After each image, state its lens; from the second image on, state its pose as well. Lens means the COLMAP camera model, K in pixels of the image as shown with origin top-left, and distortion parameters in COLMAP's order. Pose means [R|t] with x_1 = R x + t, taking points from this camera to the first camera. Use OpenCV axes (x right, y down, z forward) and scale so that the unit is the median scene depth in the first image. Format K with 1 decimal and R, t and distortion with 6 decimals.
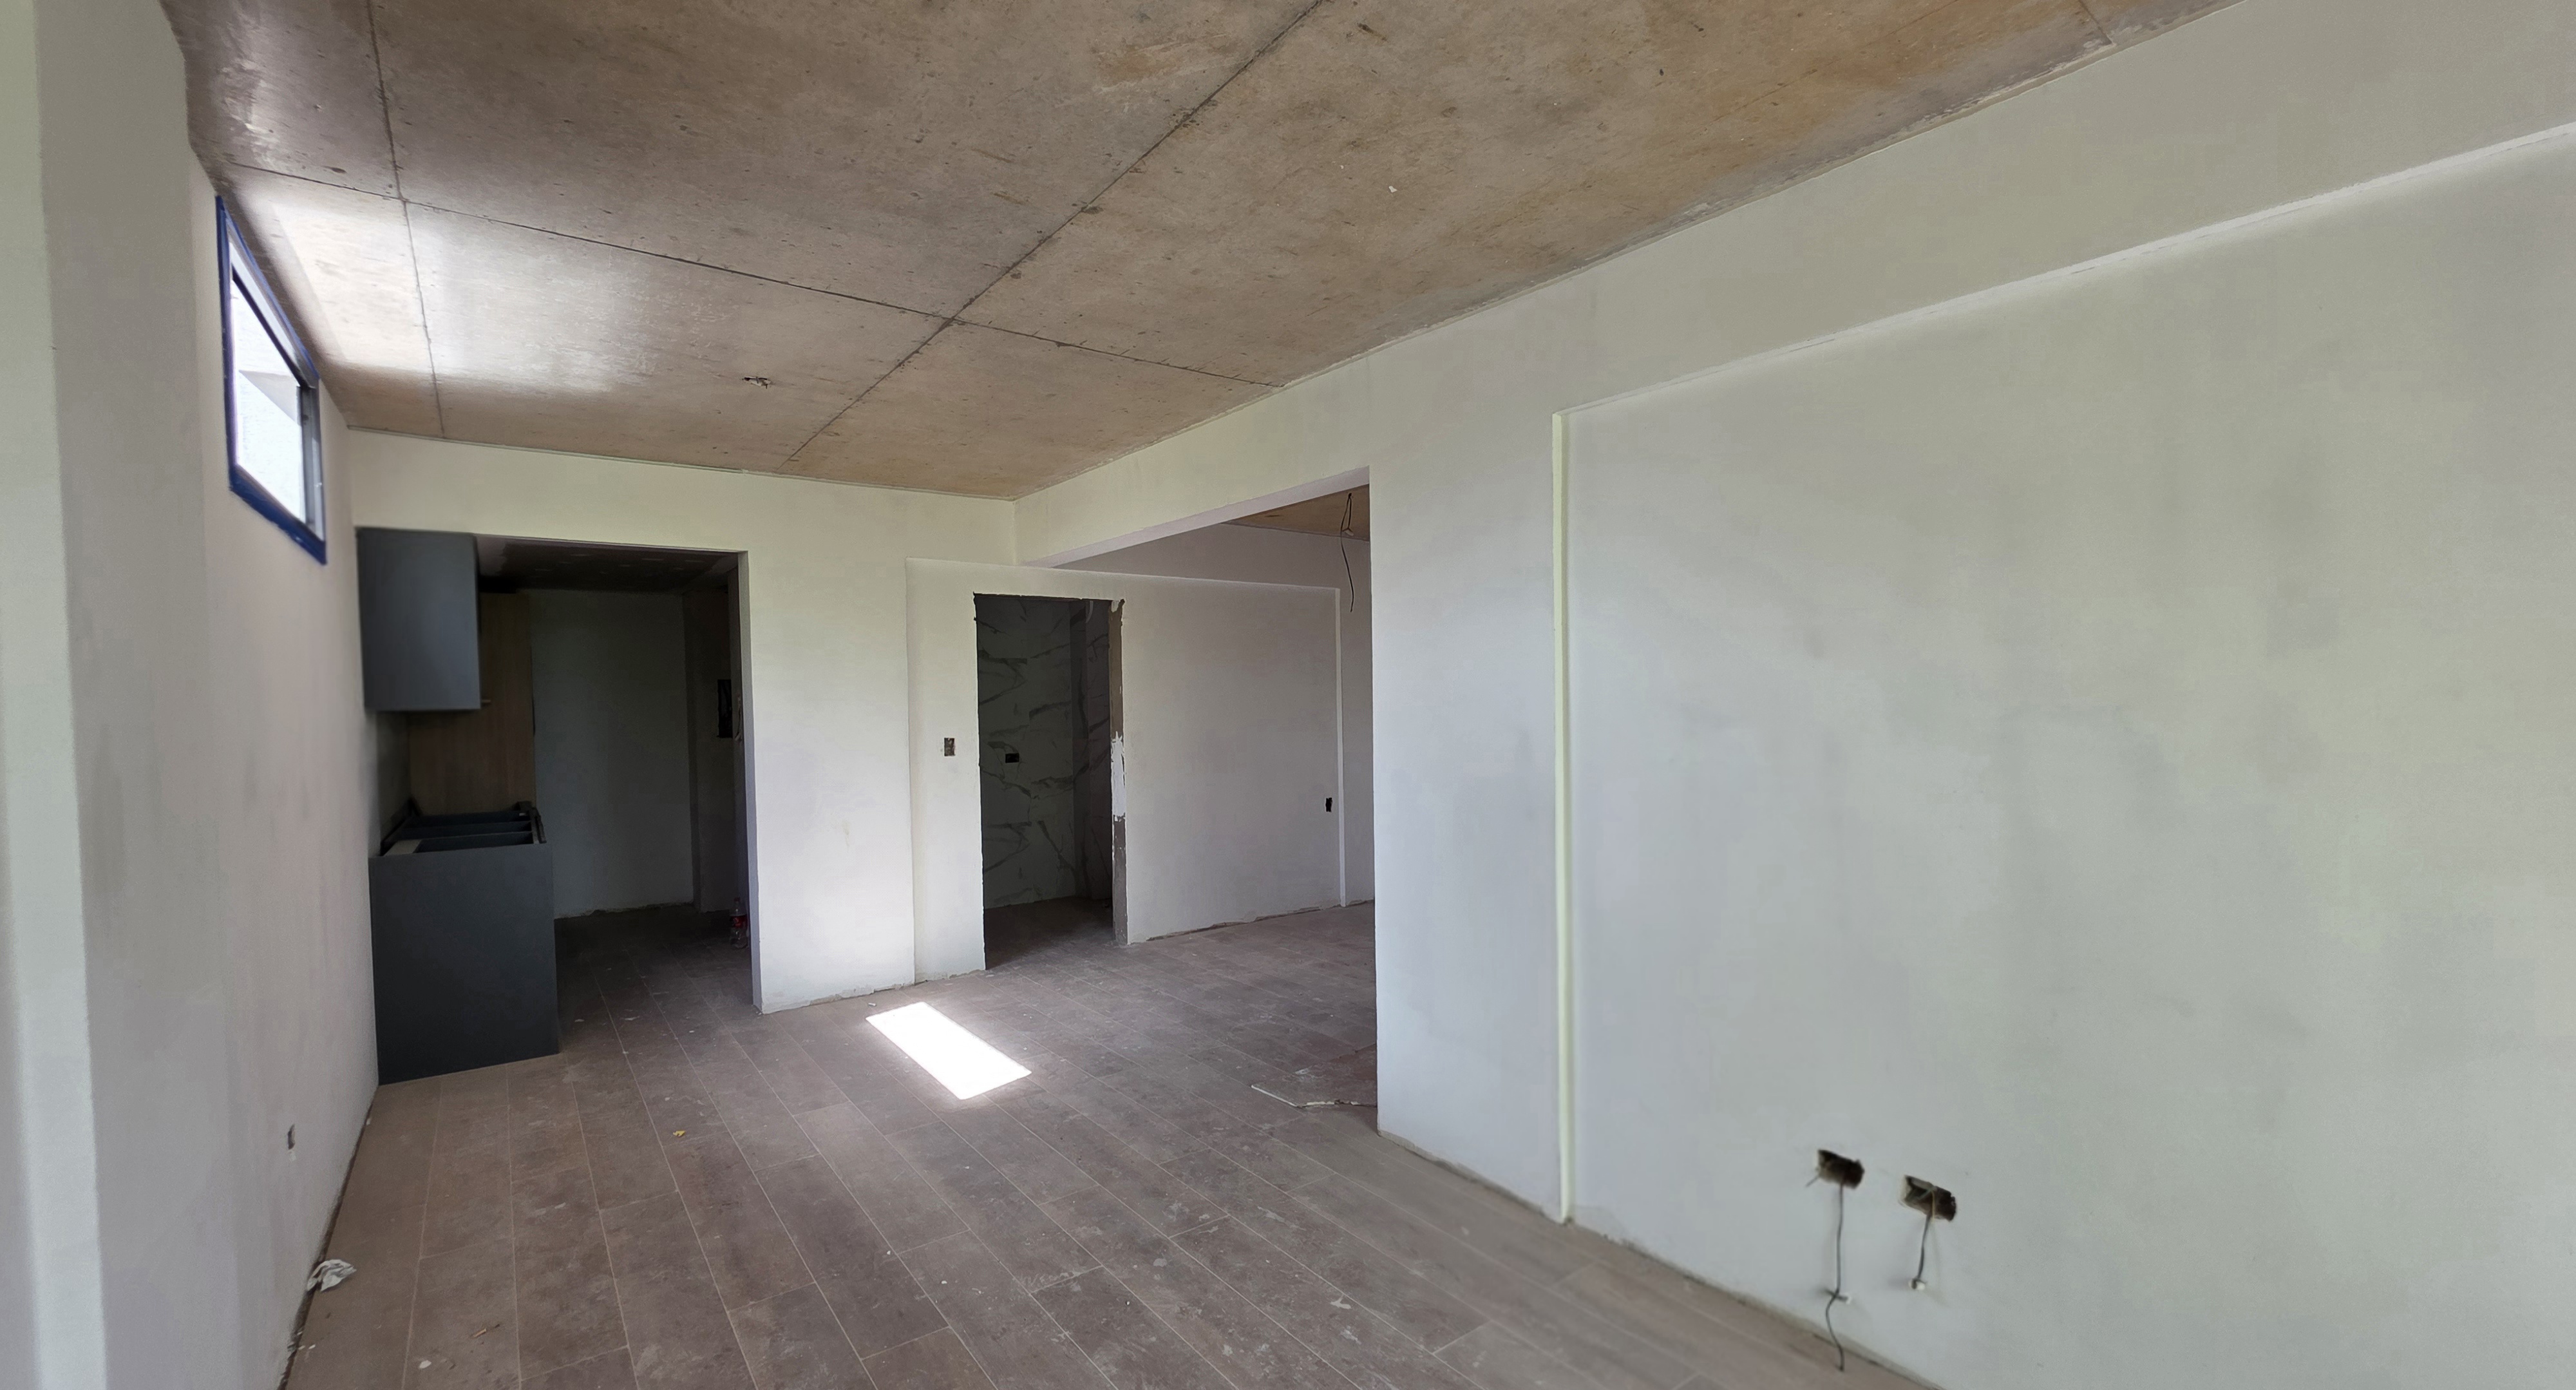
lens RADIAL K [[1026.7, 0, 1288.2], [0, 1026.7, 726.0], [0, 0, 1]] dist [0.000302, -0.000052]
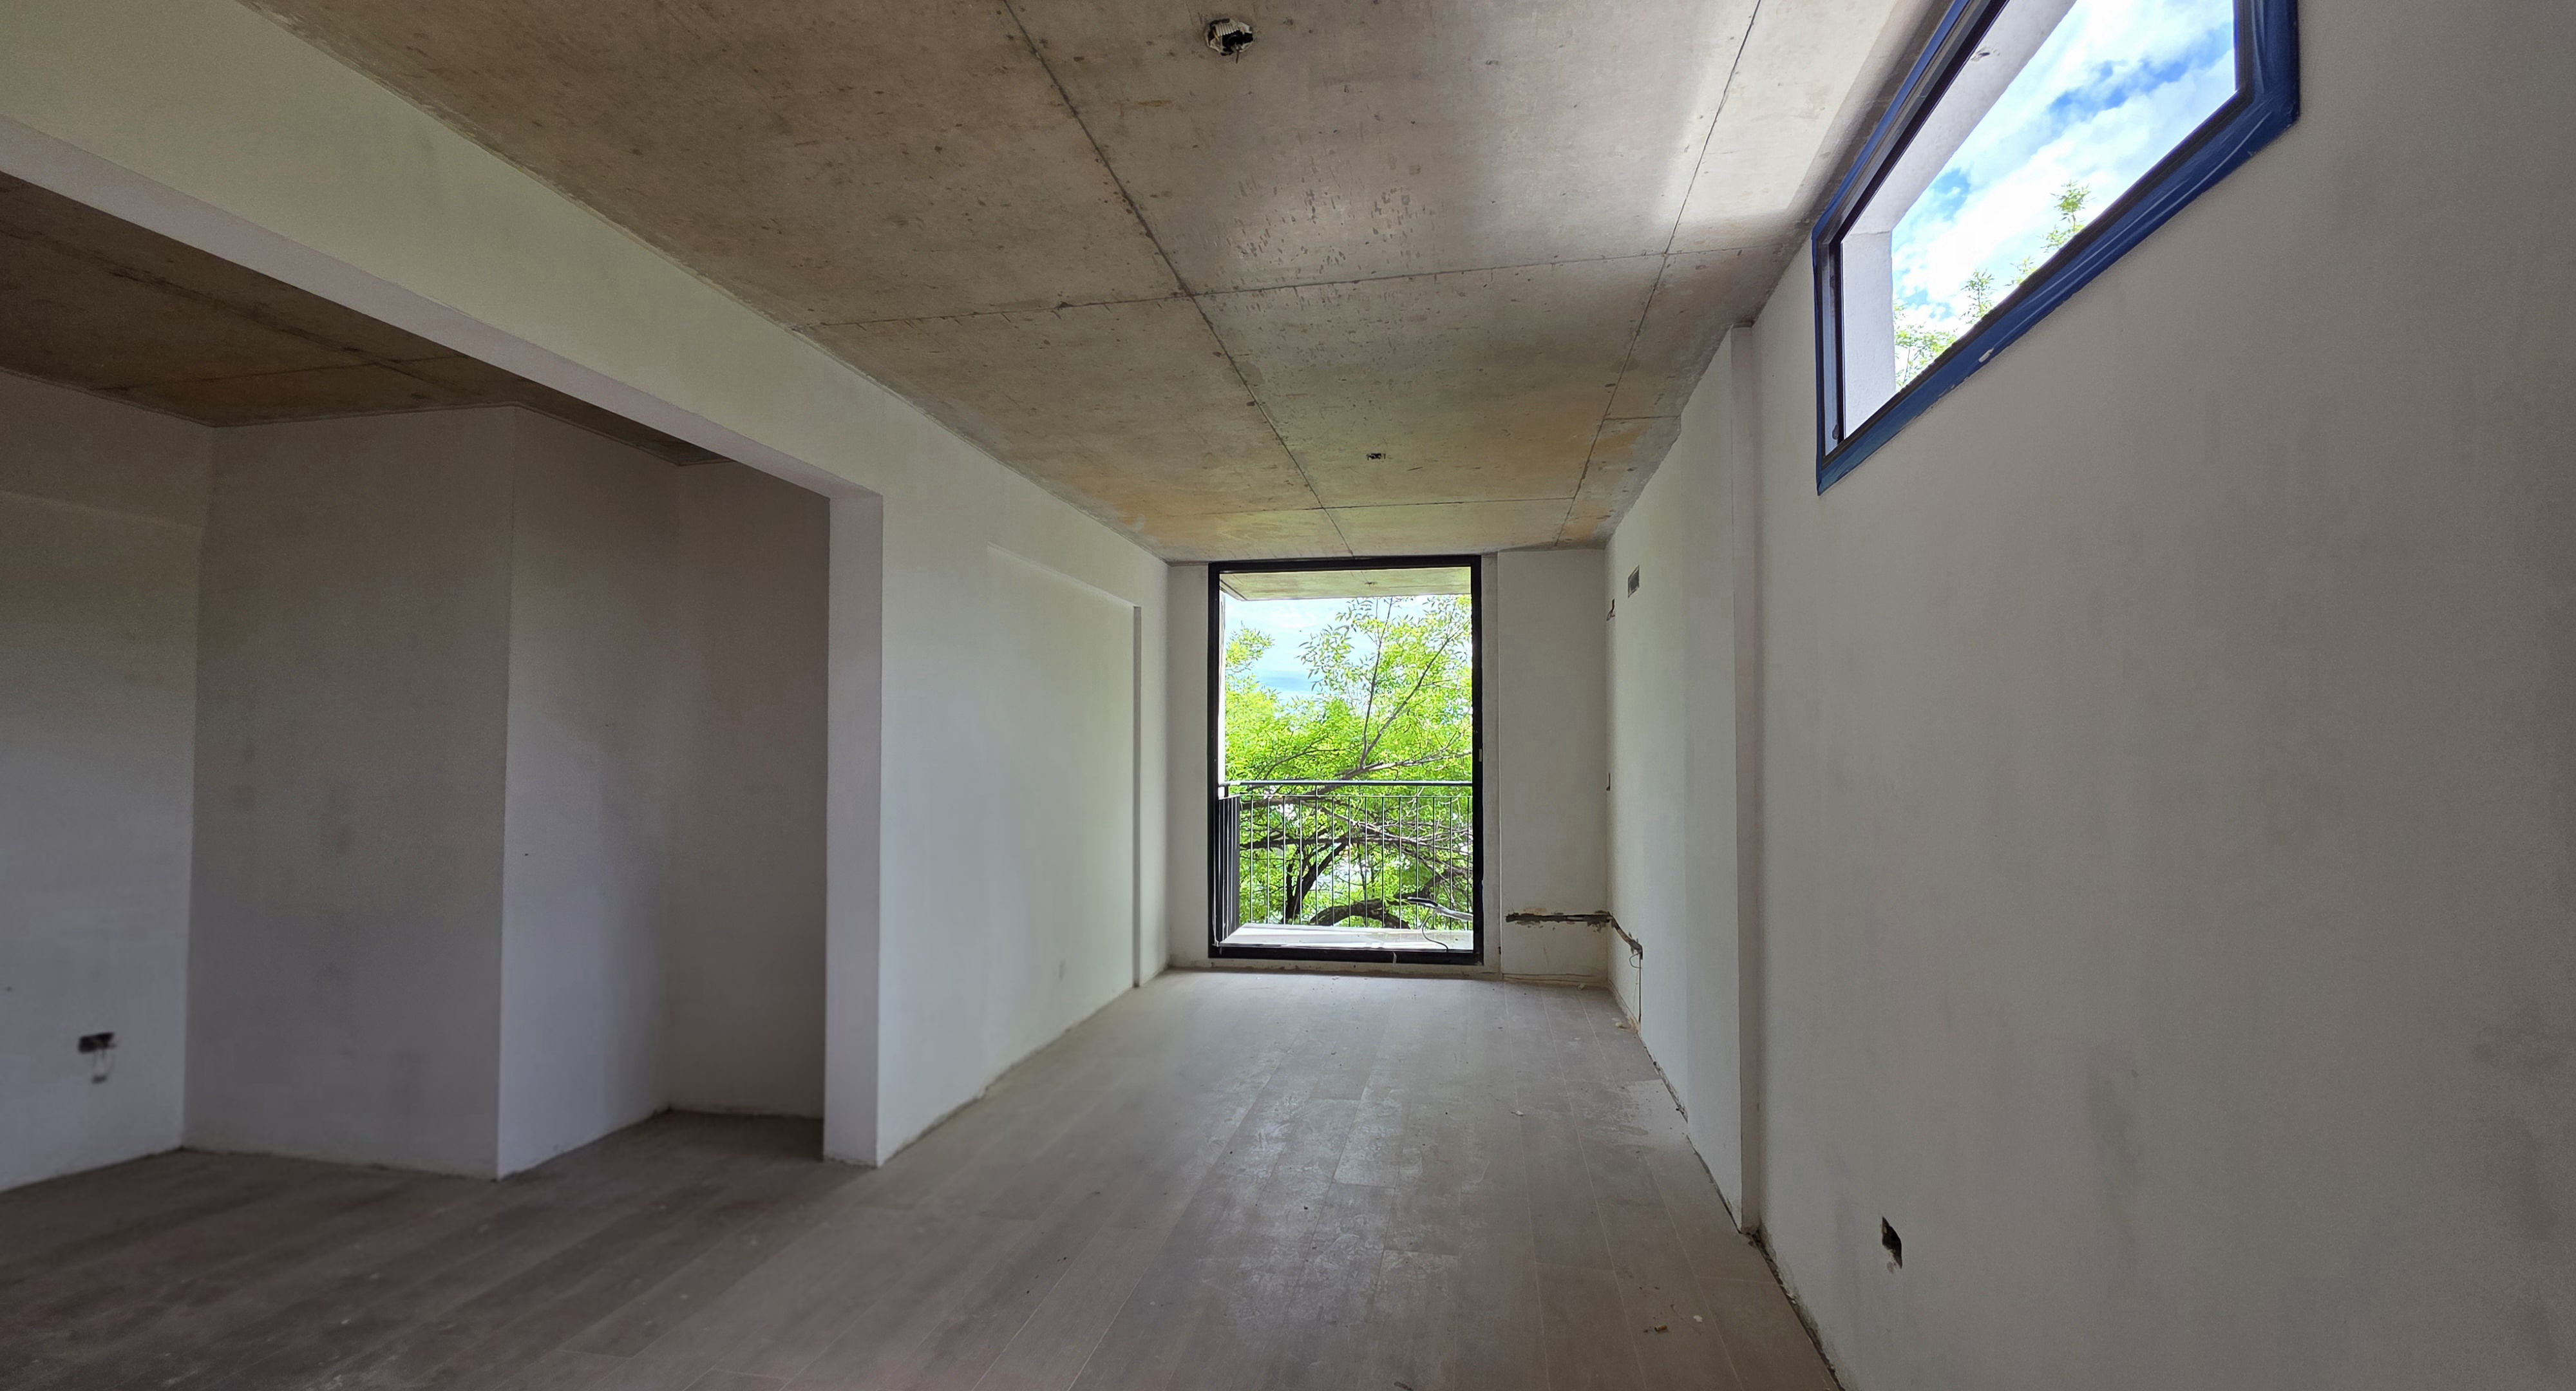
lens RADIAL K [[1026.6, 0, 1288.2], [0, 1026.6, 726.5], [0, 0, 1]] dist [0.000302, -0.000052]
pose [[-0.663579, 0.039554, 0.747060, -0.985693], [0.032986, 0.999177, -0.023603, 0.013227], [-0.747379, 0.008980, -0.664337, 1.443726]]
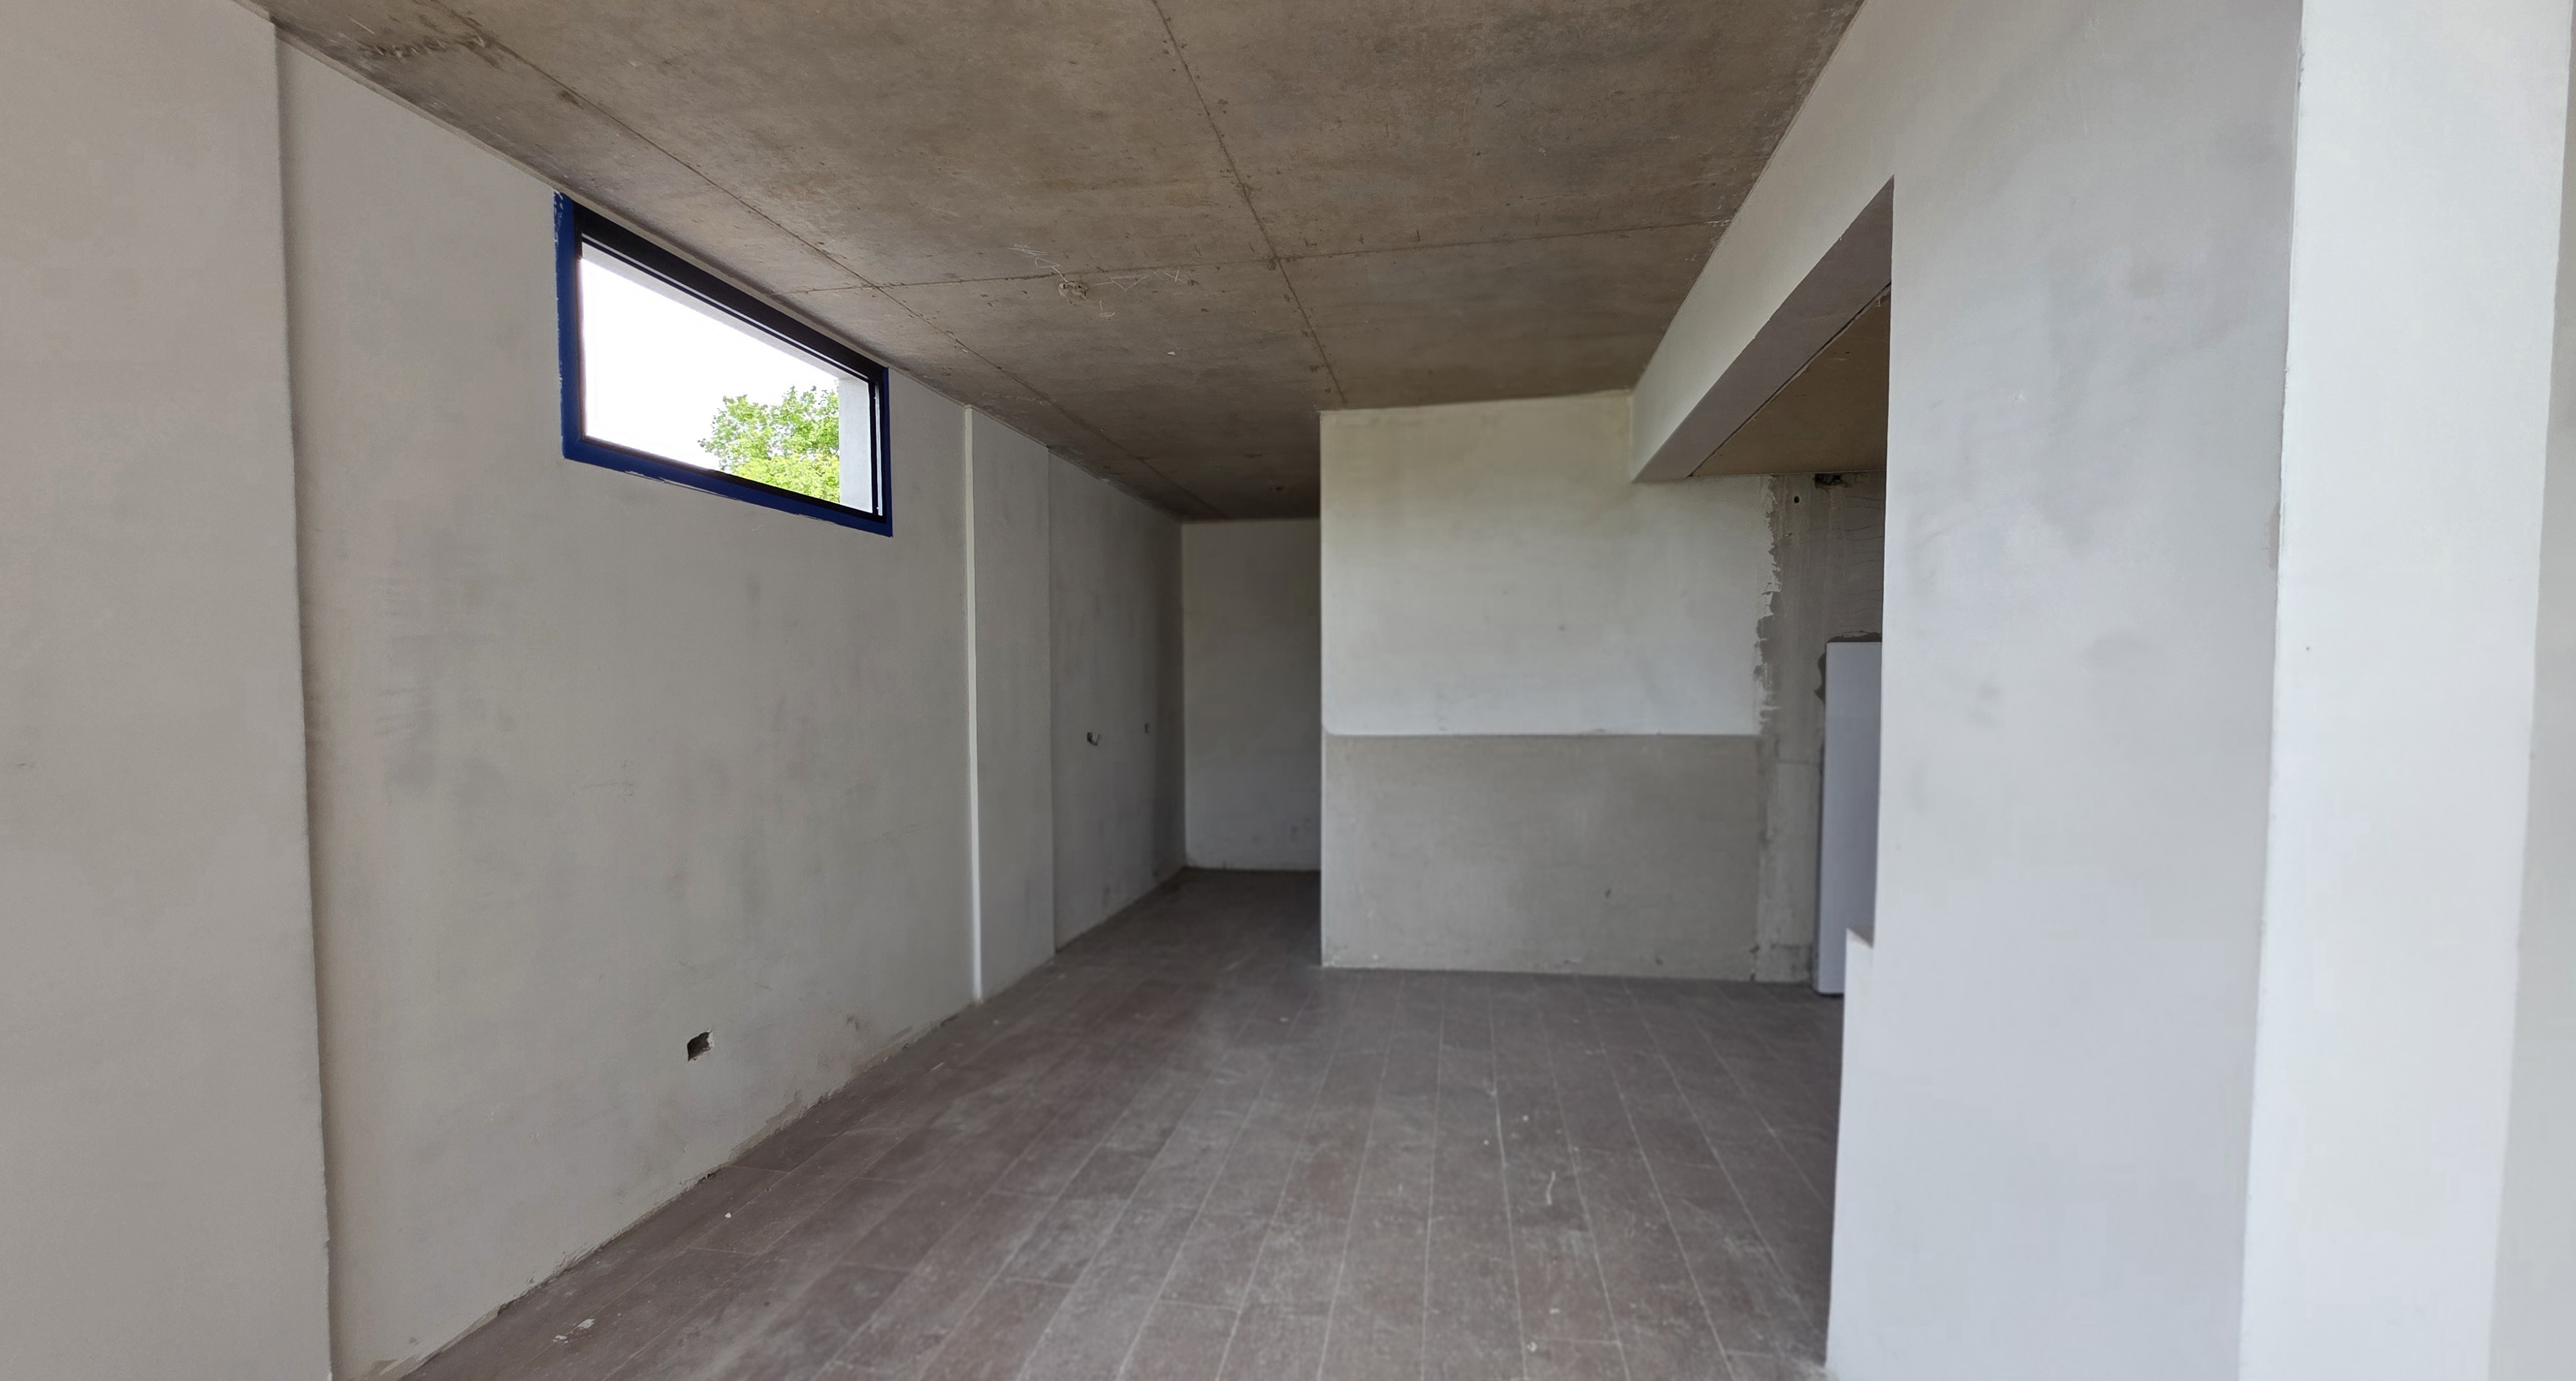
lens RADIAL K [[1031.4, 0, 1286.0], [0, 1031.4, 723.6], [0, 0, 1]] dist [0.000800, 0.000500]
pose [[0.669359, 0.047688, -0.741407, 0.241243], [-0.028578, 0.998852, 0.038447, -0.004103], [0.742389, -0.004547, 0.669954, 0.560651]]
